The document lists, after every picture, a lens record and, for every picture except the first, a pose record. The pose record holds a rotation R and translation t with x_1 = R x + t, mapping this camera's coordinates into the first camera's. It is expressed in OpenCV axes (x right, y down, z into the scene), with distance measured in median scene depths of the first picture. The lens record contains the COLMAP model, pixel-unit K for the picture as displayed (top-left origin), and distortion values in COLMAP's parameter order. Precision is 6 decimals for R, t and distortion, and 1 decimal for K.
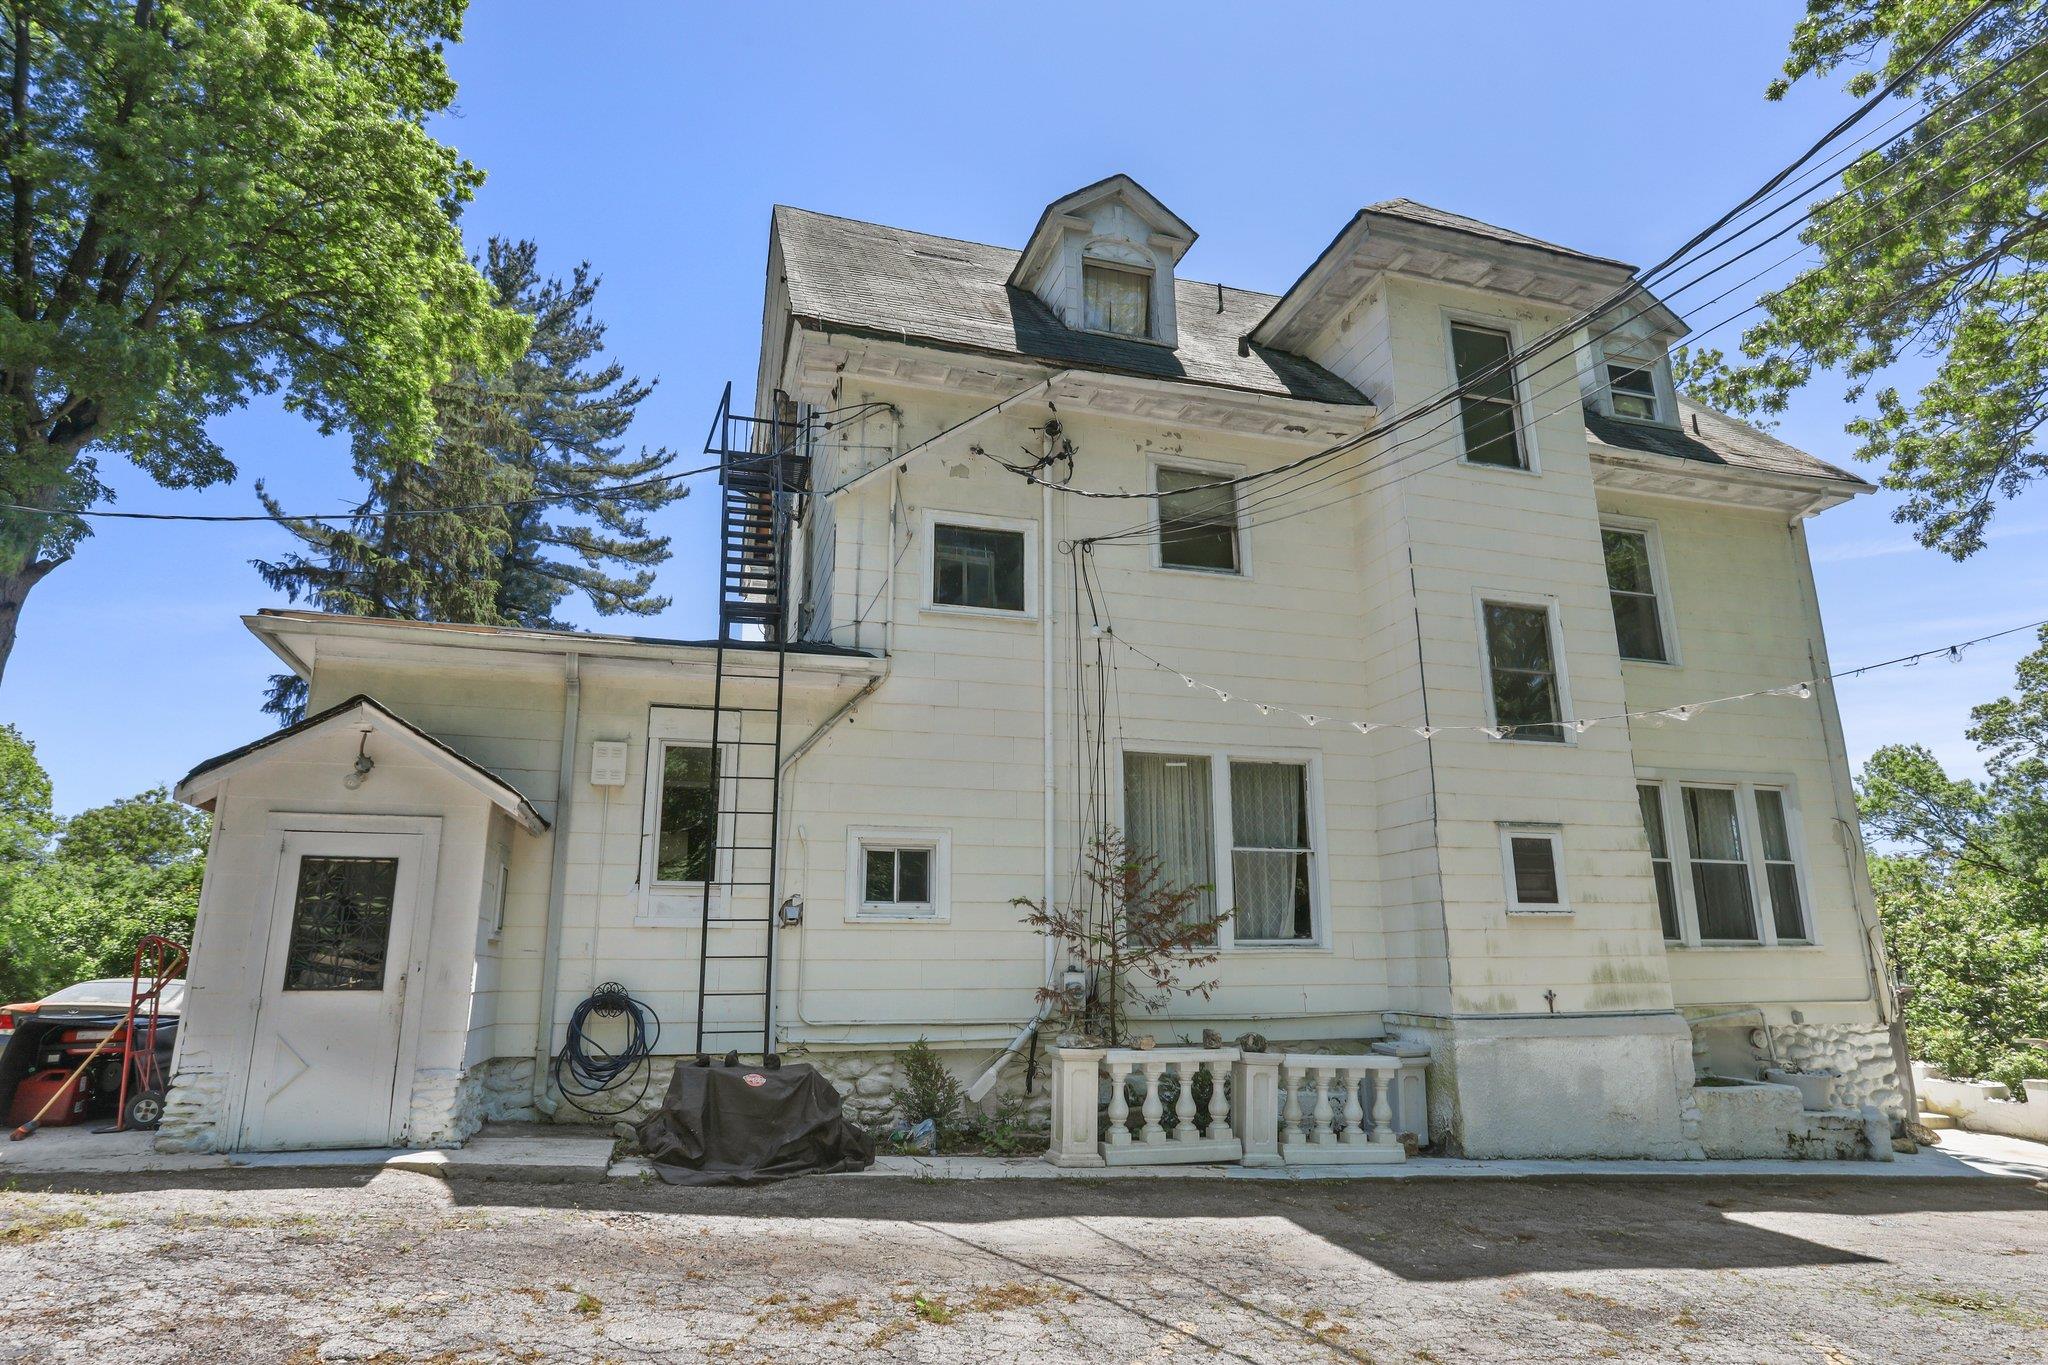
lens RADIAL K [[1181.9, 0, 1024.0], [0, 1181.9, 682.5], [0, 0, 1]] dist [-0.050564, 0.042361]
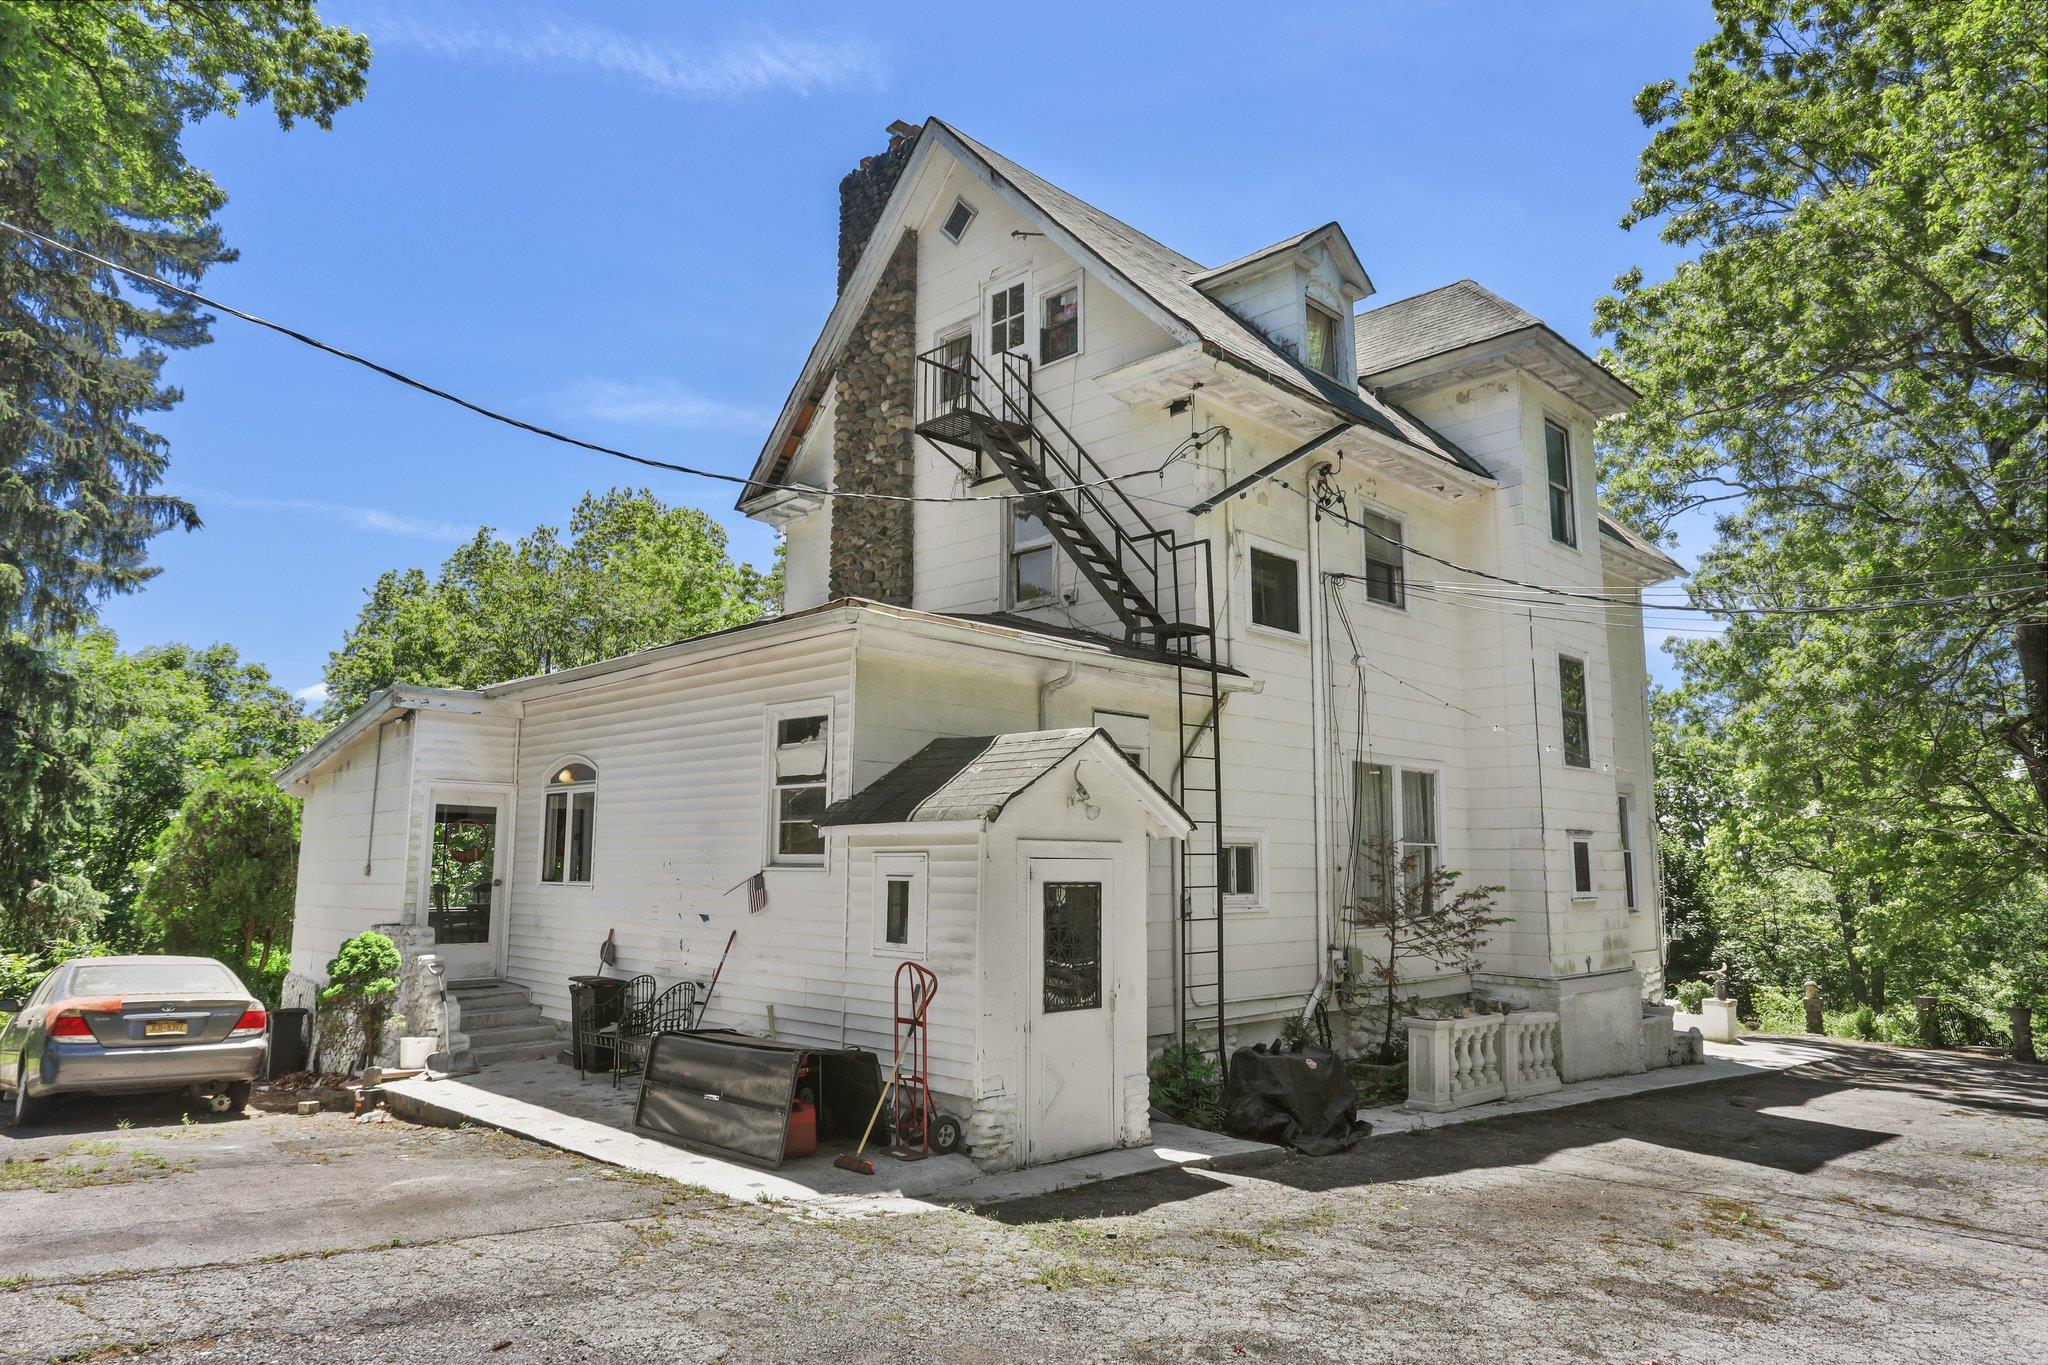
lens RADIAL K [[1309.7, 0, 1024.0], [0, 1309.7, 682.5], [0, 0, 1]] dist [-0.002452, -0.001806]
pose [[0.880382, 0.078186, 0.467777, -0.803614], [-0.127489, 0.989028, 0.074631, -0.073447], [-0.456809, -0.125341, 0.880690, 0.011166]]
